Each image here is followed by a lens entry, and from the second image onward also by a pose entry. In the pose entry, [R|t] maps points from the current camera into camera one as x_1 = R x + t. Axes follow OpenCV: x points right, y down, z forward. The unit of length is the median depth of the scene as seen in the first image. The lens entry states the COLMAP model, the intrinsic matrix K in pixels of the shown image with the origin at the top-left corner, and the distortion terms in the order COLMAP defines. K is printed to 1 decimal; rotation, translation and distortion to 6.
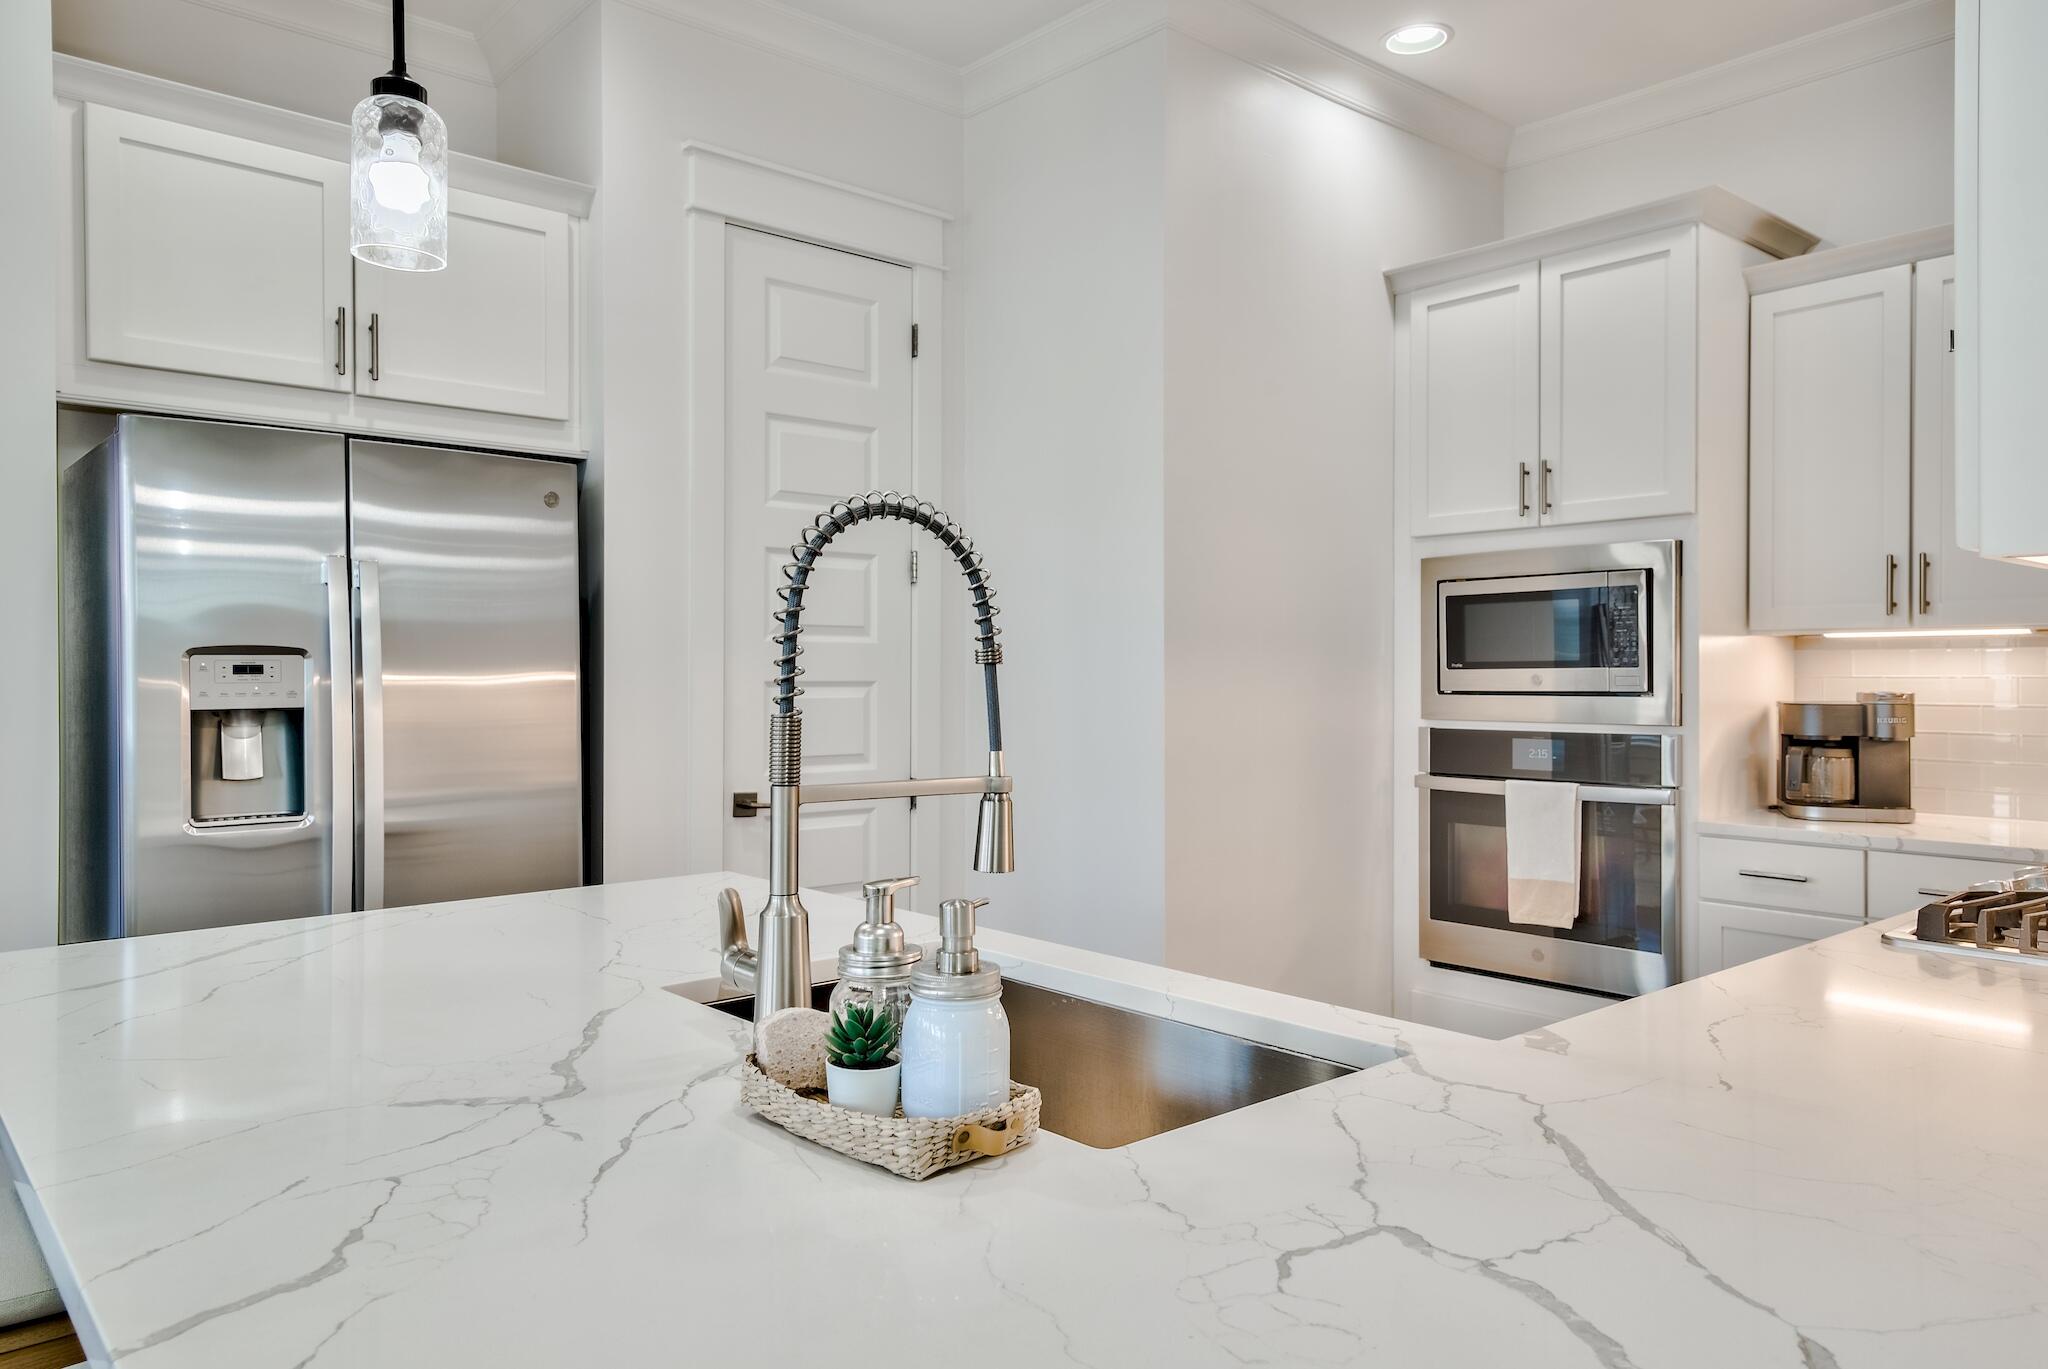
lens RADIAL K [[1390.2, 0, 1023.2], [0, 1390.2, 674.2], [0, 0, 1]] dist [-0.001490, -0.000392]
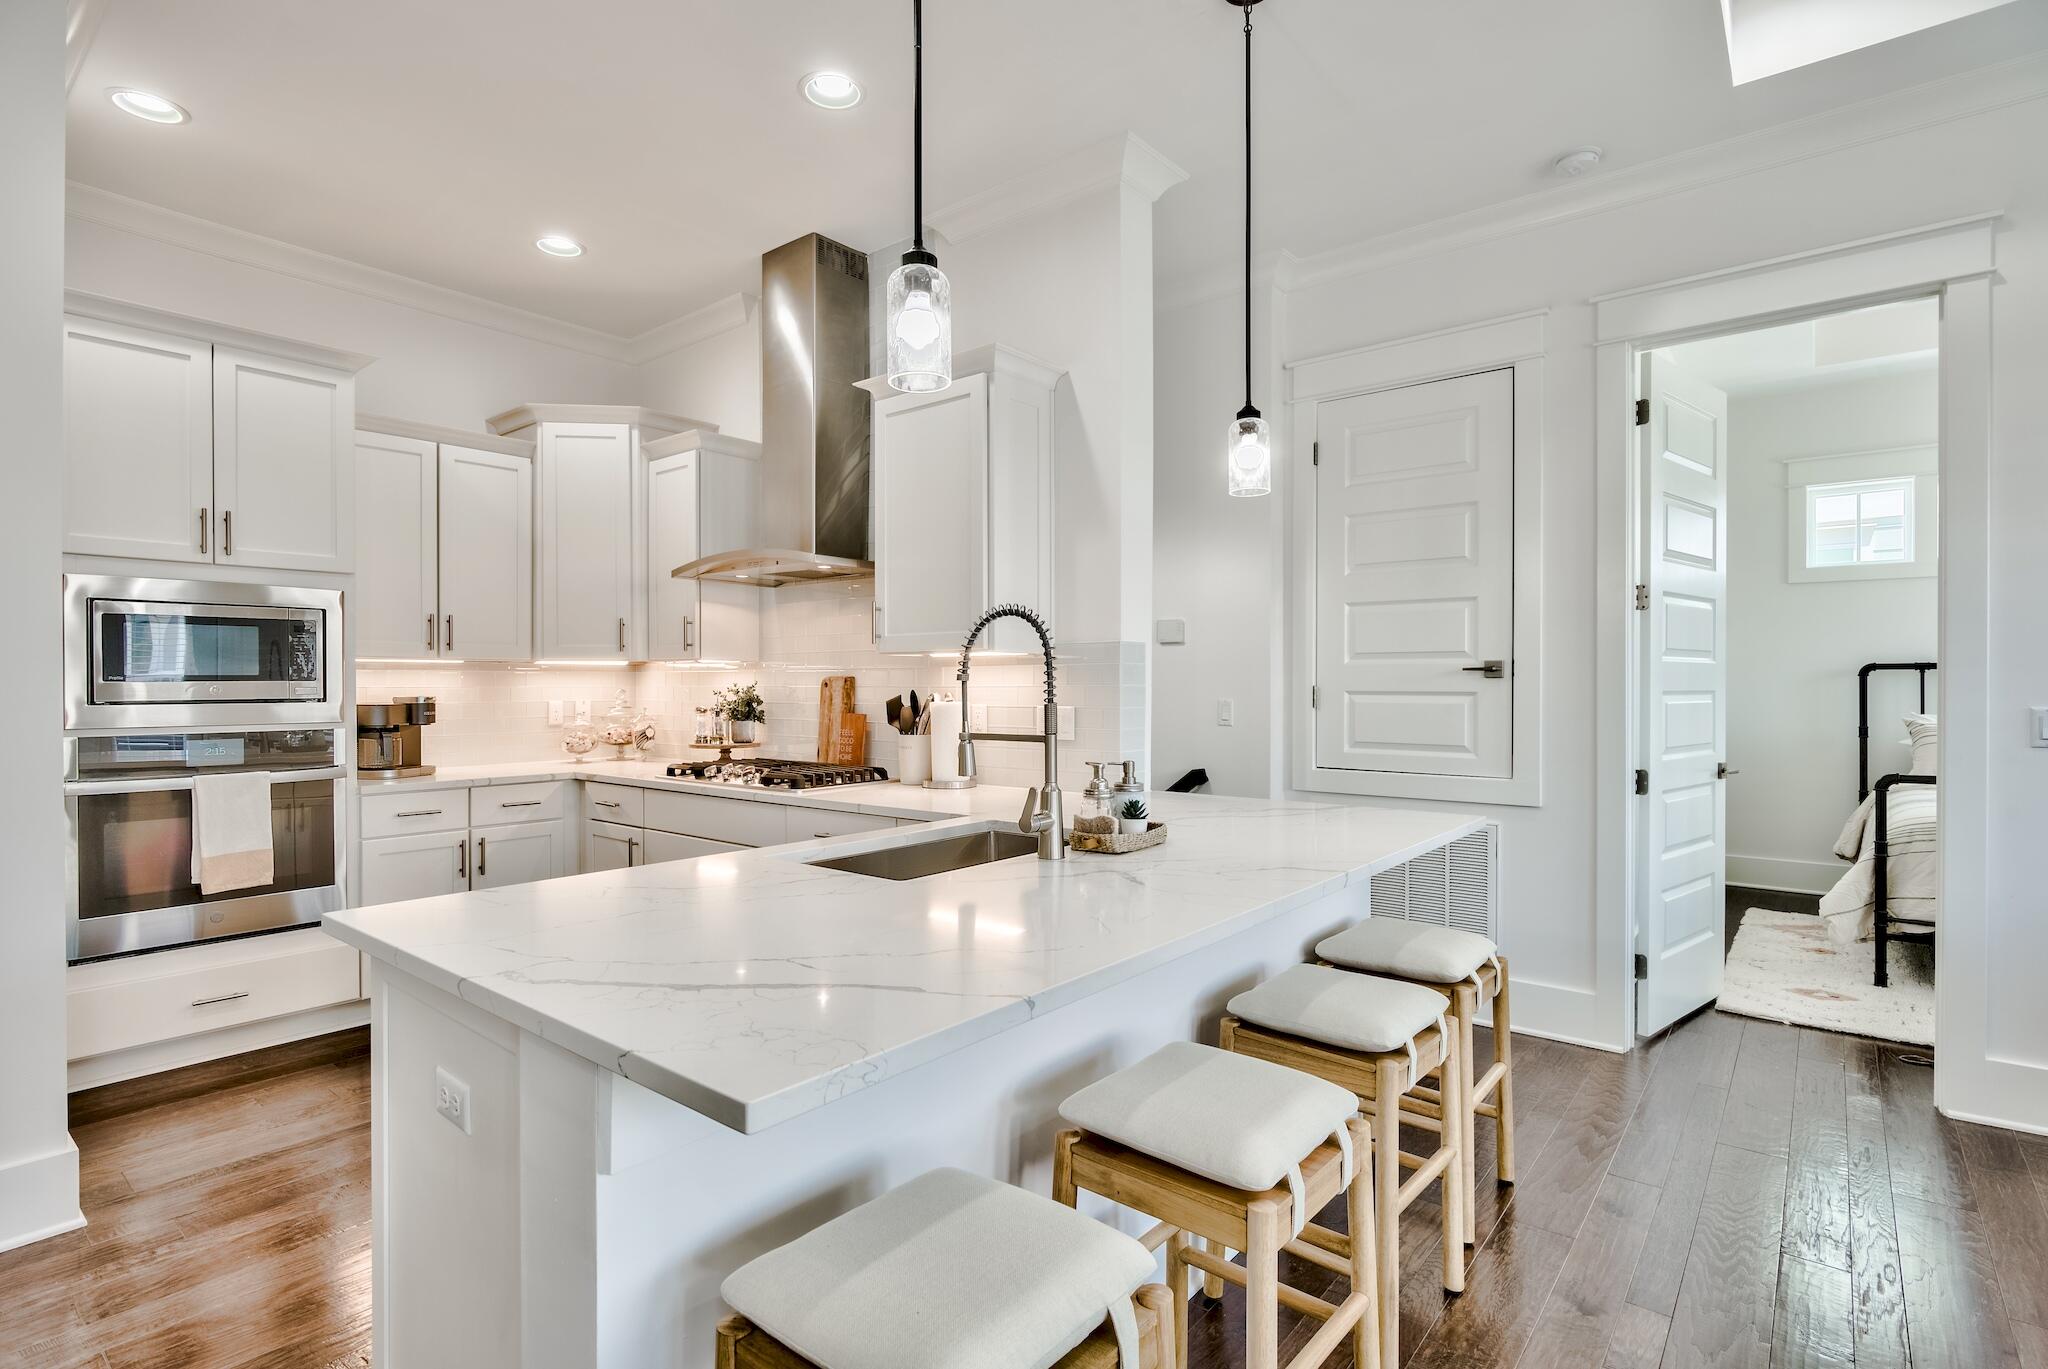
lens RADIAL K [[993.6, 0, 1024.0], [0, 993.6, 684.5], [0, 0, 1]] dist [0.000617, 0.000166]
pose [[-0.174441, 0.000097, 0.984668, -0.632701], [0.002157, 0.999998, 0.000283, 0.000080], [-0.984665, 0.002173, -0.174440, 0.473734]]
